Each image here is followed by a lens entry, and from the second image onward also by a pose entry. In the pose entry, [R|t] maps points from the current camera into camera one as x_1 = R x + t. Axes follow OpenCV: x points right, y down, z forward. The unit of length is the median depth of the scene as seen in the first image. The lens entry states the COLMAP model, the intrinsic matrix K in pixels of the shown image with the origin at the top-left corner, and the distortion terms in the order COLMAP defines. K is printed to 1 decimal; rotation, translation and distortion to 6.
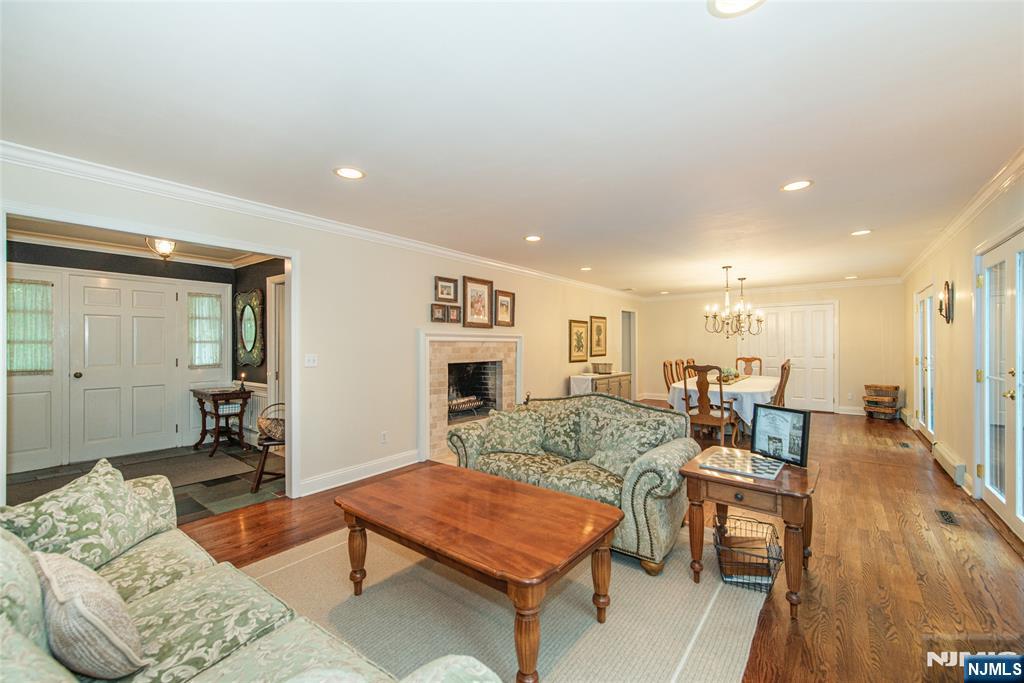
lens RADIAL K [[419.6, 0, 510.6], [0, 419.6, 346.8], [0, 0, 1]] dist [0.024406, 0.000014]
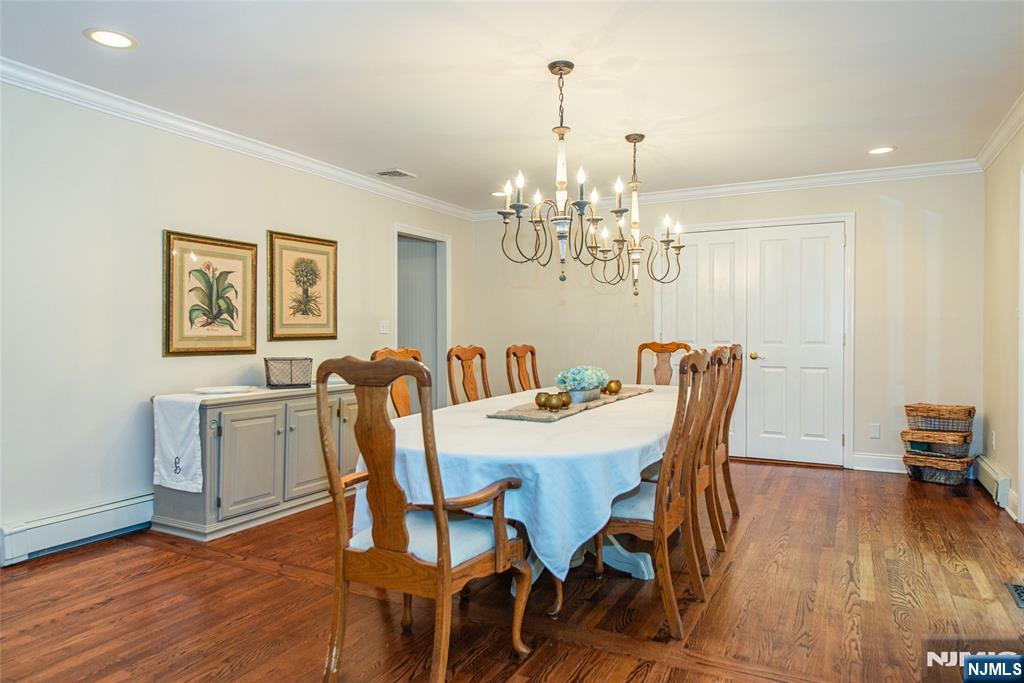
lens RADIAL K [[663.8, 0, 511.2], [0, 663.8, 335.2], [0, 0, 1]] dist [0.025615, -0.004043]
pose [[0.983568, 0.002773, 0.180517, 0.391452], [-0.002698, 0.999996, -0.000657, 0.024789], [-0.180518, 0.000159, 0.983572, 0.504544]]
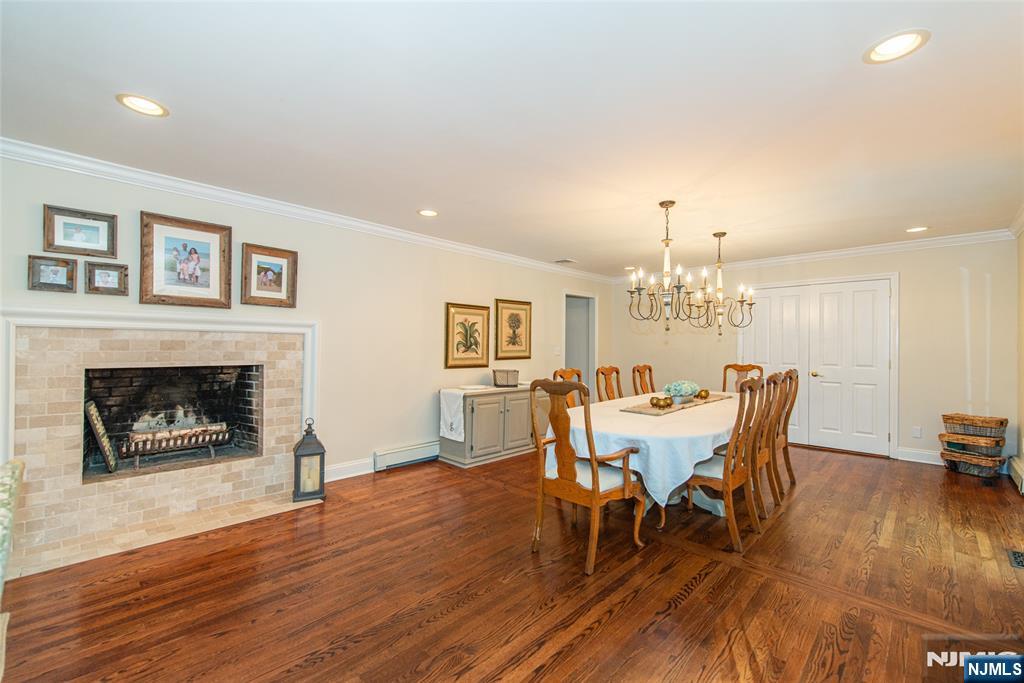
lens RADIAL K [[434.5, 0, 506.7], [0, 434.5, 343.4], [0, 0, 1]] dist [0.011443, -0.000606]
pose [[0.993508, 0.009697, -0.113345, 0.380606], [-0.010900, 0.999891, -0.009993, 0.005421], [0.113235, 0.011164, 0.993505, 0.417477]]
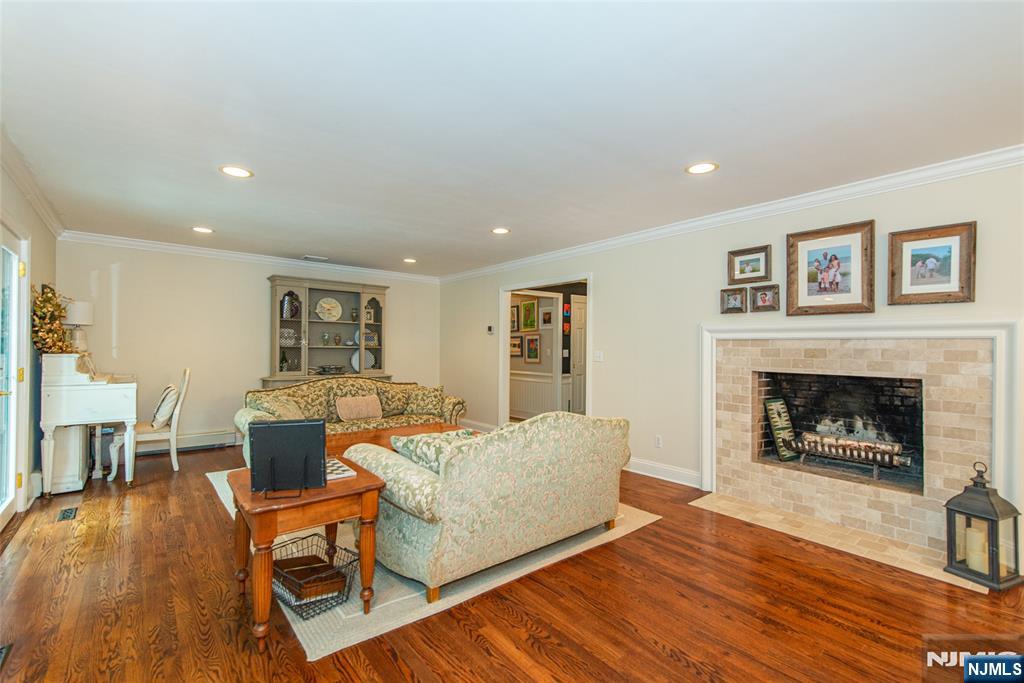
lens RADIAL K [[449.5, 0, 512.0], [0, 449.5, 341.5], [0, 0, 1]] dist [0.001167, 0.000025]
pose [[-0.218019, -0.009173, -0.975901, 0.551983], [-0.012130, 0.999904, -0.006689, 0.000301], [0.975869, 0.010380, -0.218109, 0.648361]]
